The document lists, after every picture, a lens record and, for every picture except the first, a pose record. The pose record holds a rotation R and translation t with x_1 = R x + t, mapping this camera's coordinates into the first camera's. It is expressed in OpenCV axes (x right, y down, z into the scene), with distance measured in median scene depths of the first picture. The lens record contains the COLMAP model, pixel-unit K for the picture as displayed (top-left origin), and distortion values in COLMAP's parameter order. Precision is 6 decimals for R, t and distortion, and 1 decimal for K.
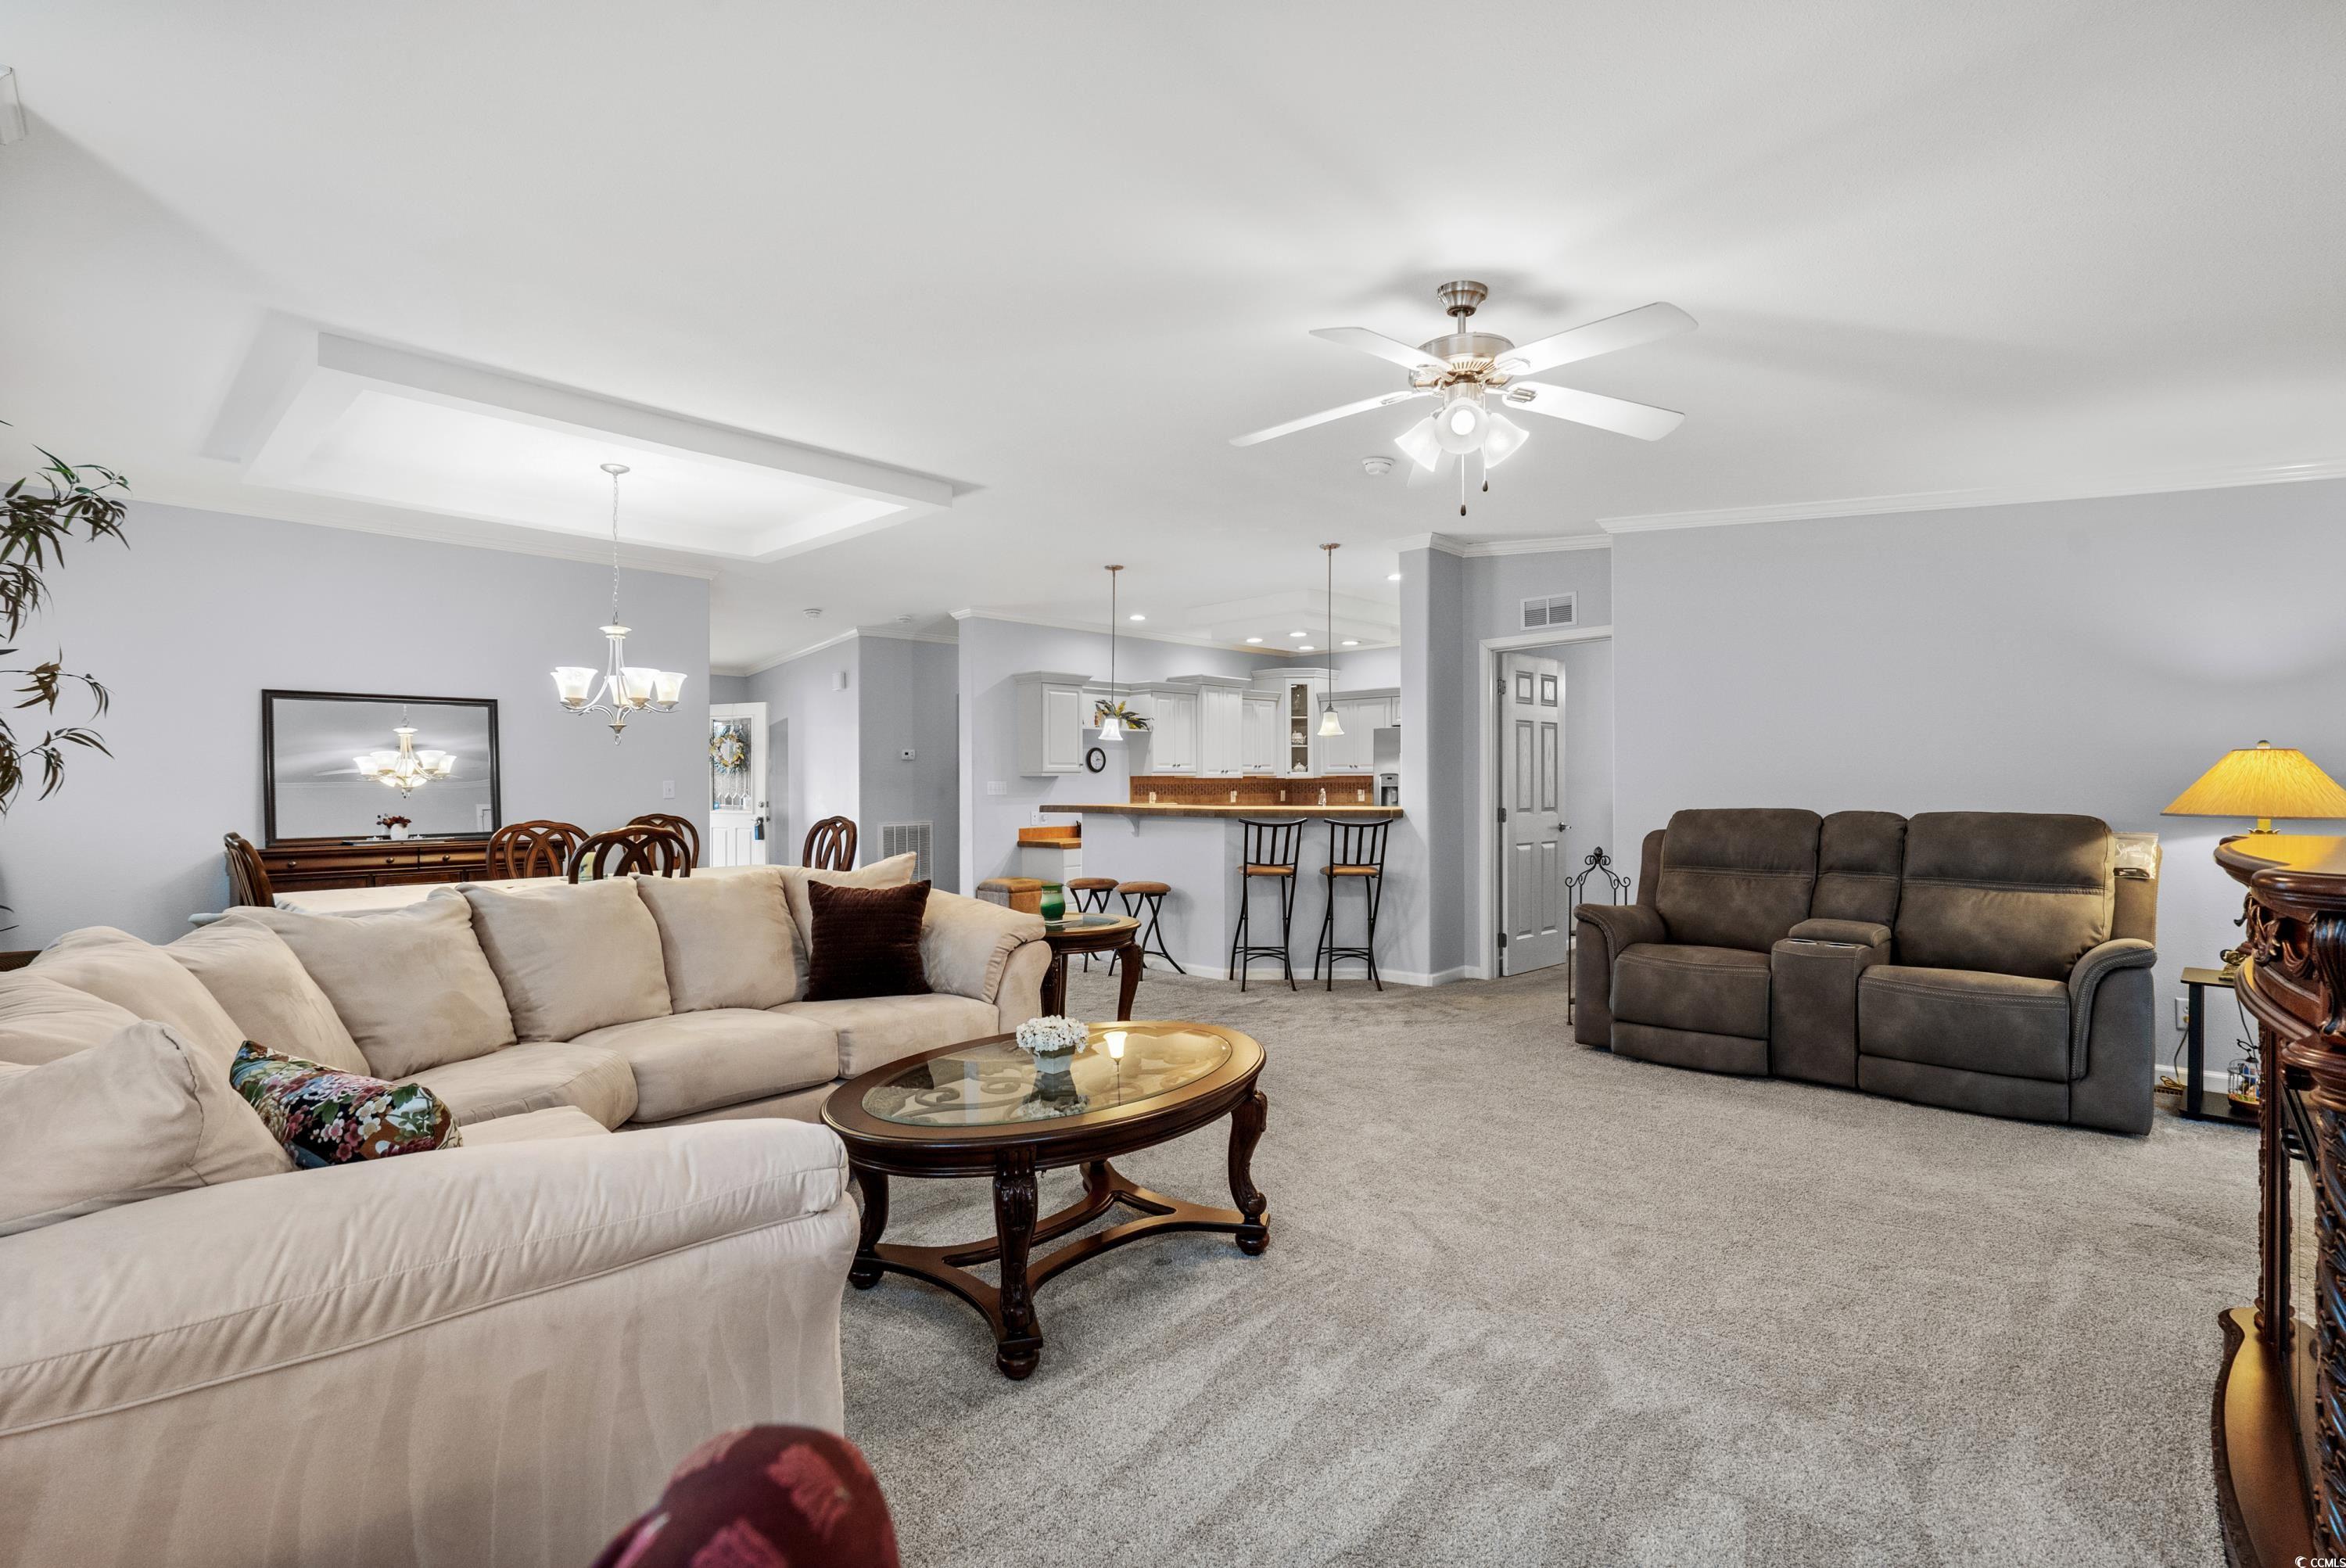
lens RADIAL K [[1056.2, 0, 1165.0], [0, 1056.2, 785.9], [0, 0, 1]] dist [-0.000408, 0.000238]
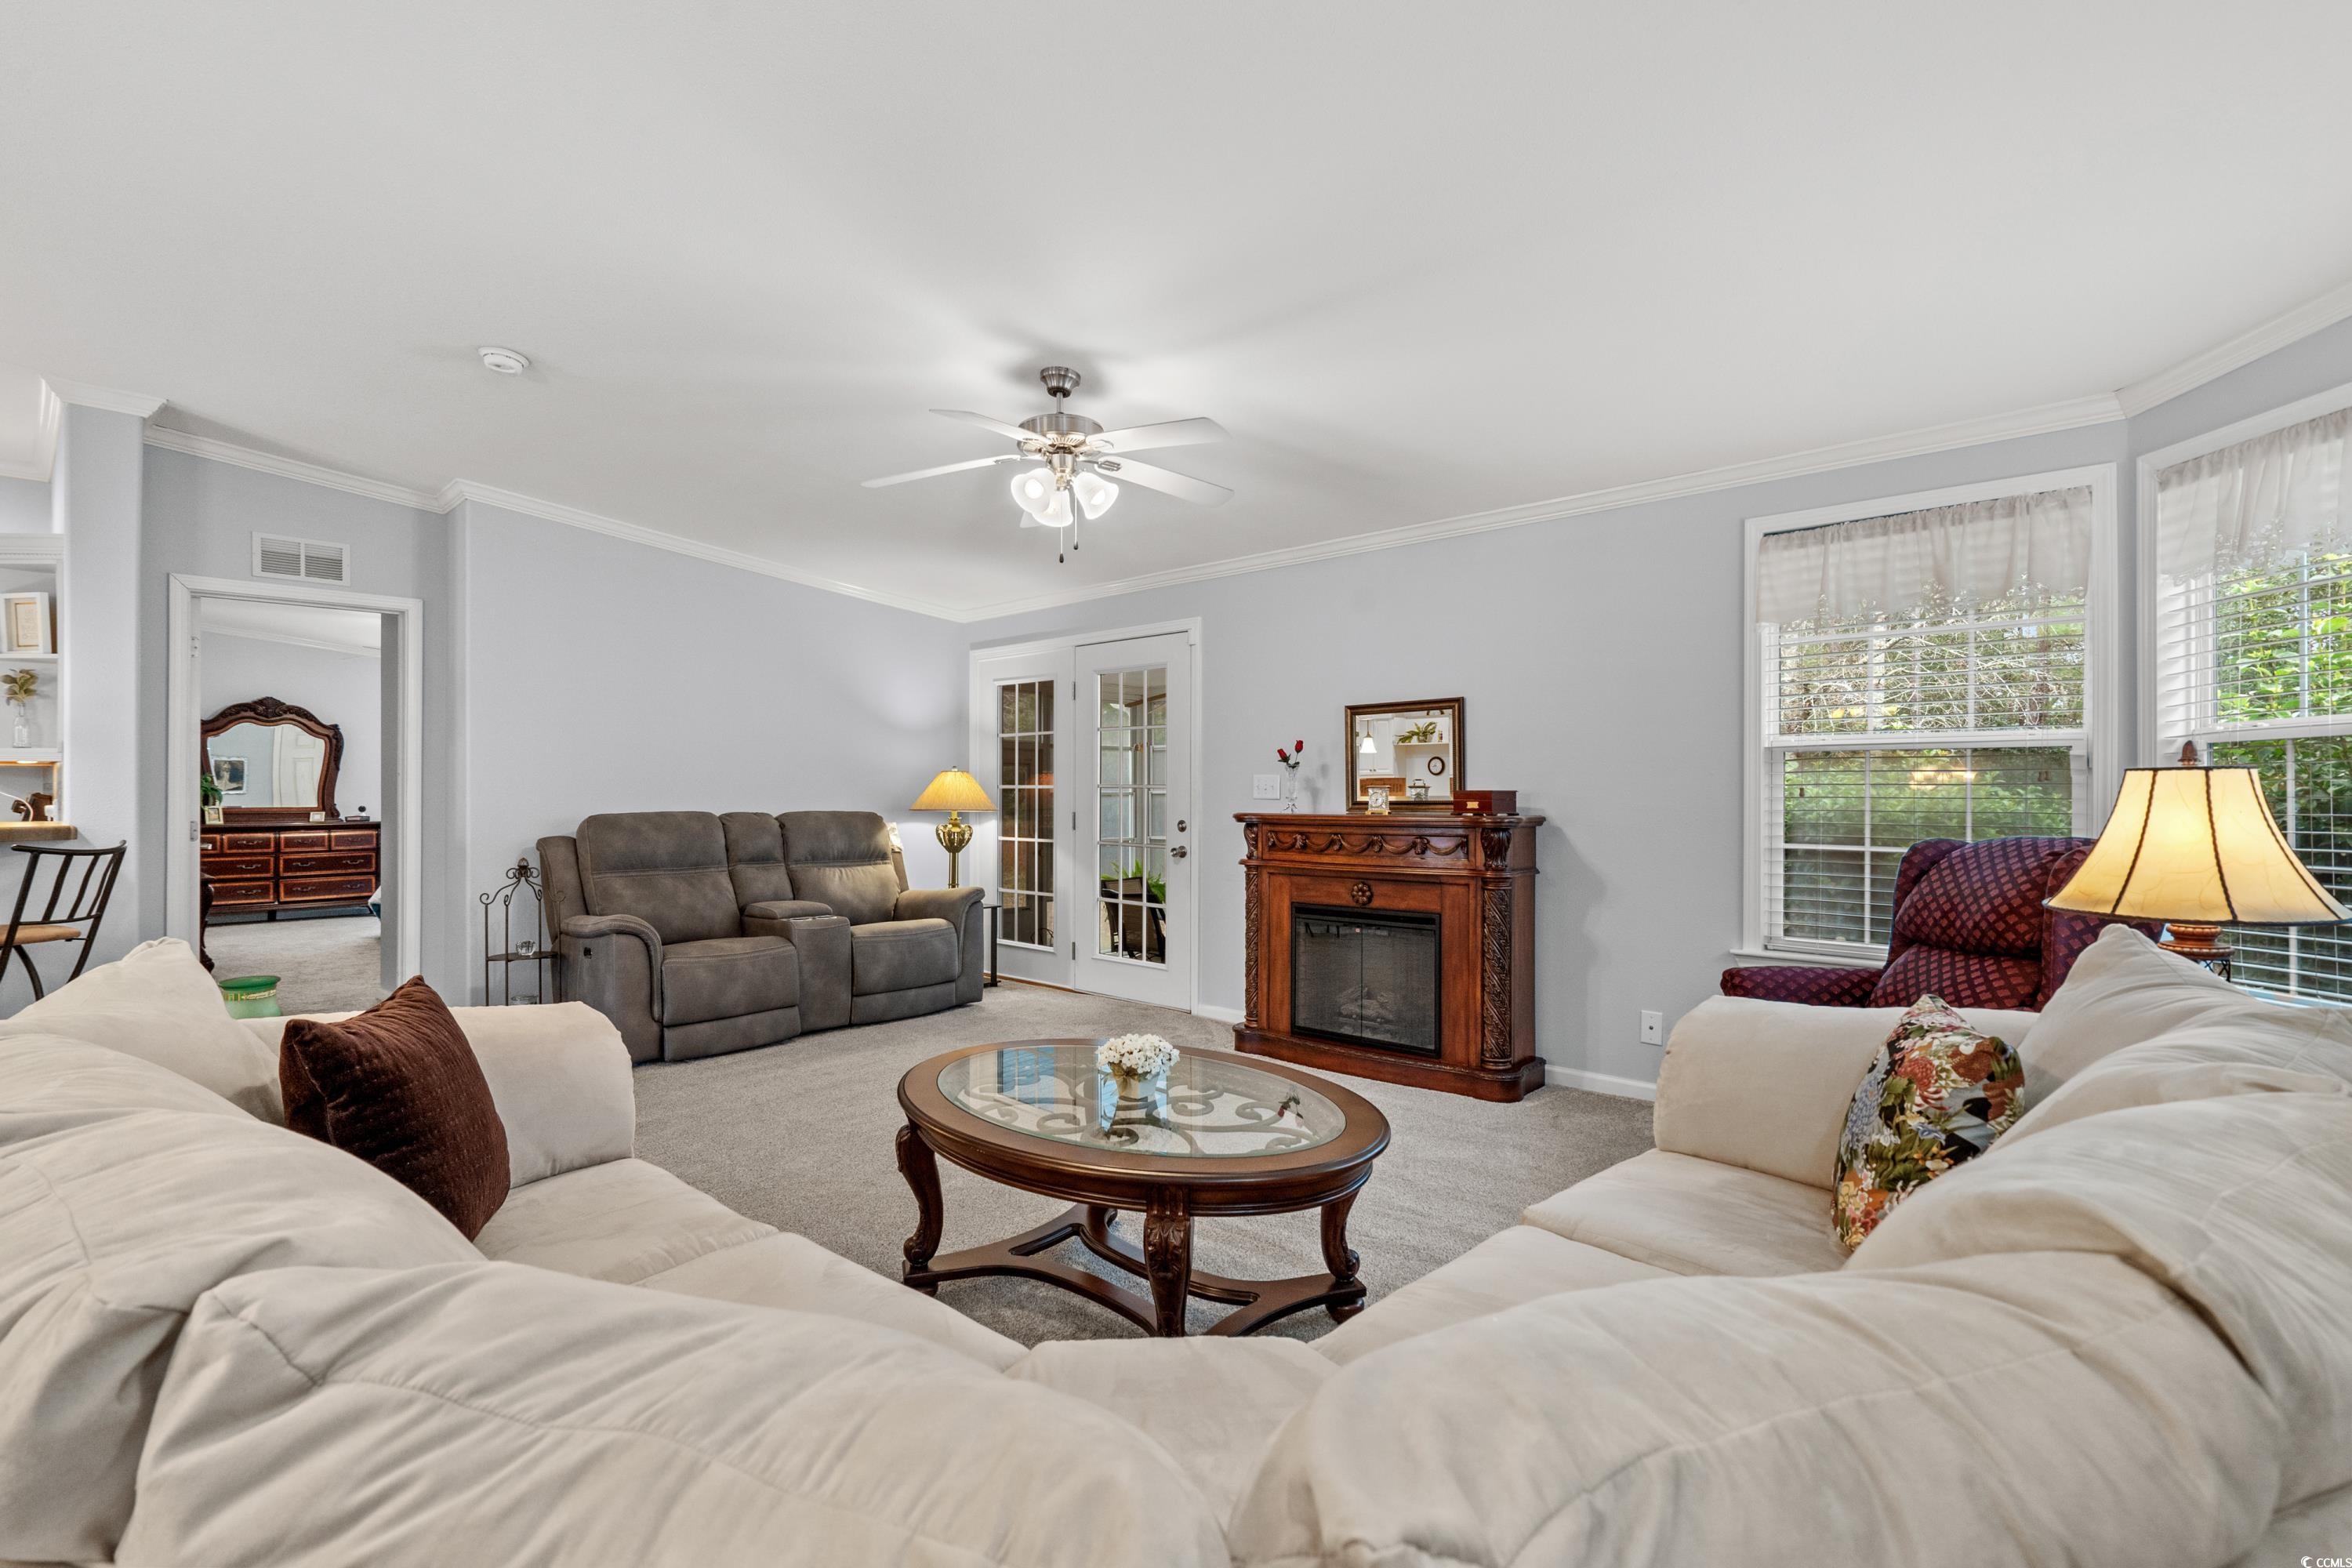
lens RADIAL K [[1081.3, 0, 1169.6], [0, 1081.3, 791.1], [0, 0, 1]] dist [0.000049, -0.000008]
pose [[-0.018201, 0.008411, 0.999799, -0.466235], [-0.001304, 0.999964, -0.008436, 0.007450], [-0.999833, -0.001457, -0.018189, 0.431878]]
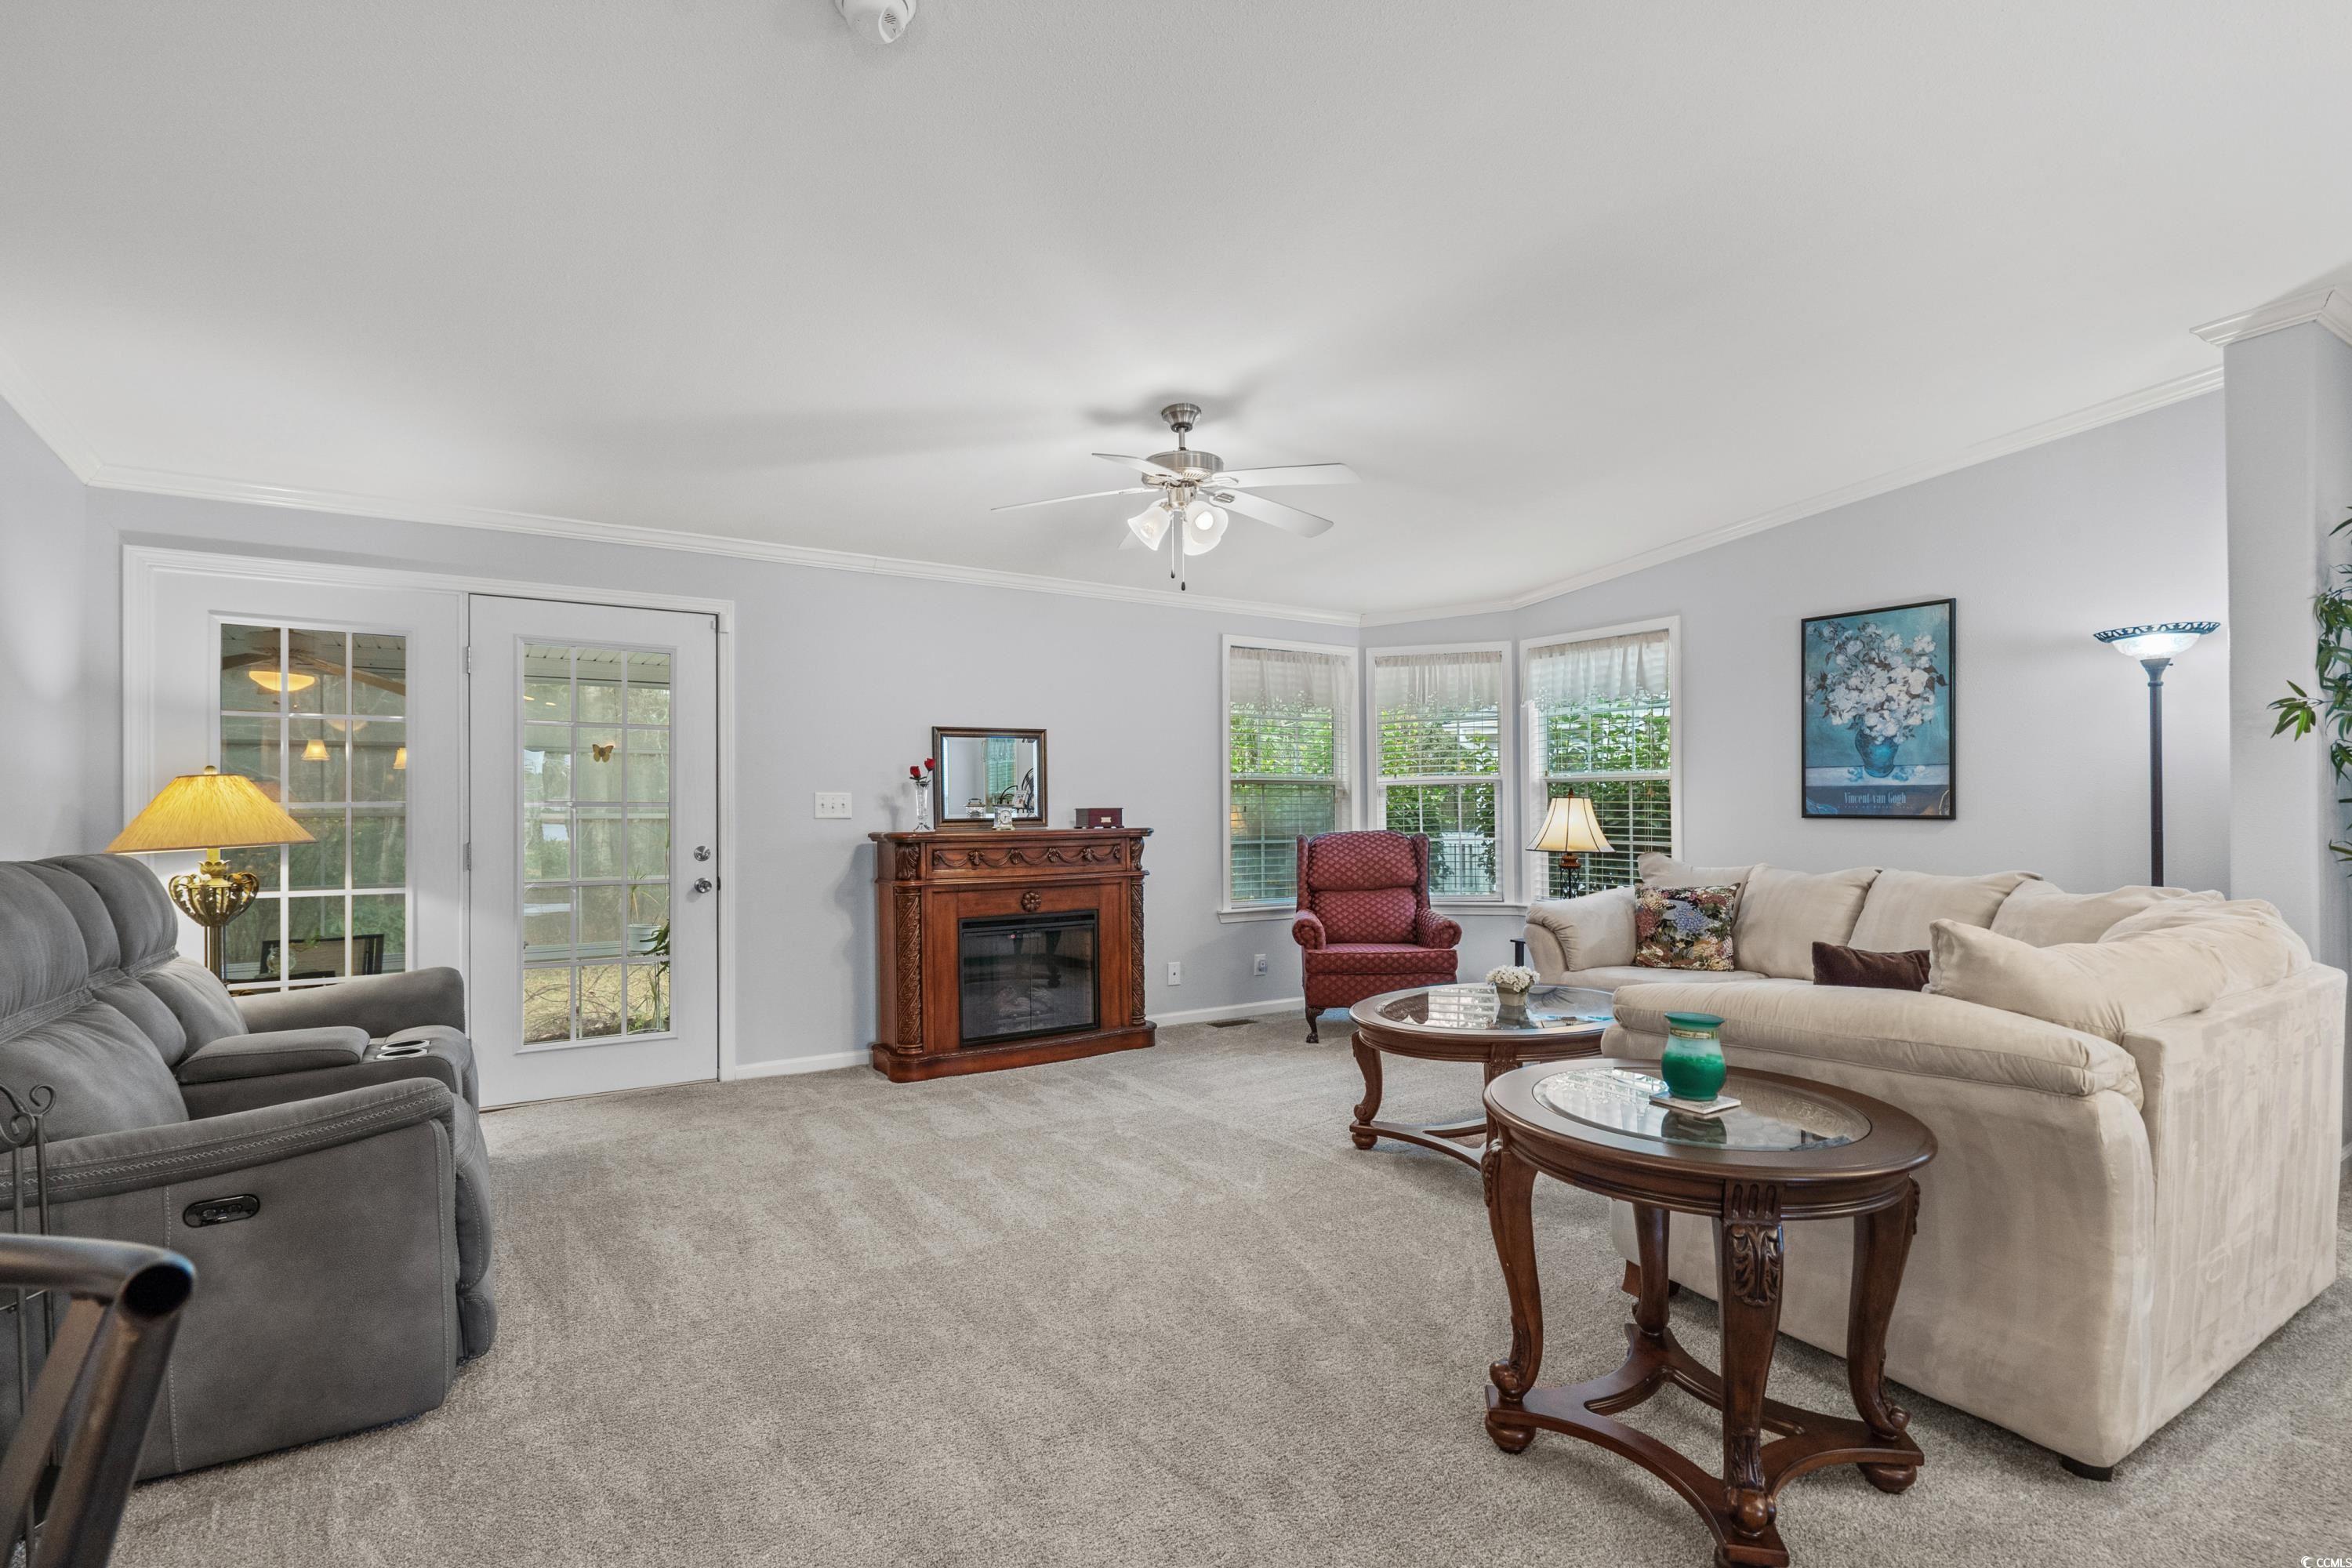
lens RADIAL K [[1095.9, 0, 1169.9], [0, 1095.9, 809.5], [0, 0, 1]] dist [-0.000518, 0.000149]
pose [[-0.970559, 0.011791, 0.240574, 0.004196], [0.011733, 0.999930, -0.001674, 0.003684], [-0.240577, 0.001198, -0.970629, 1.127168]]
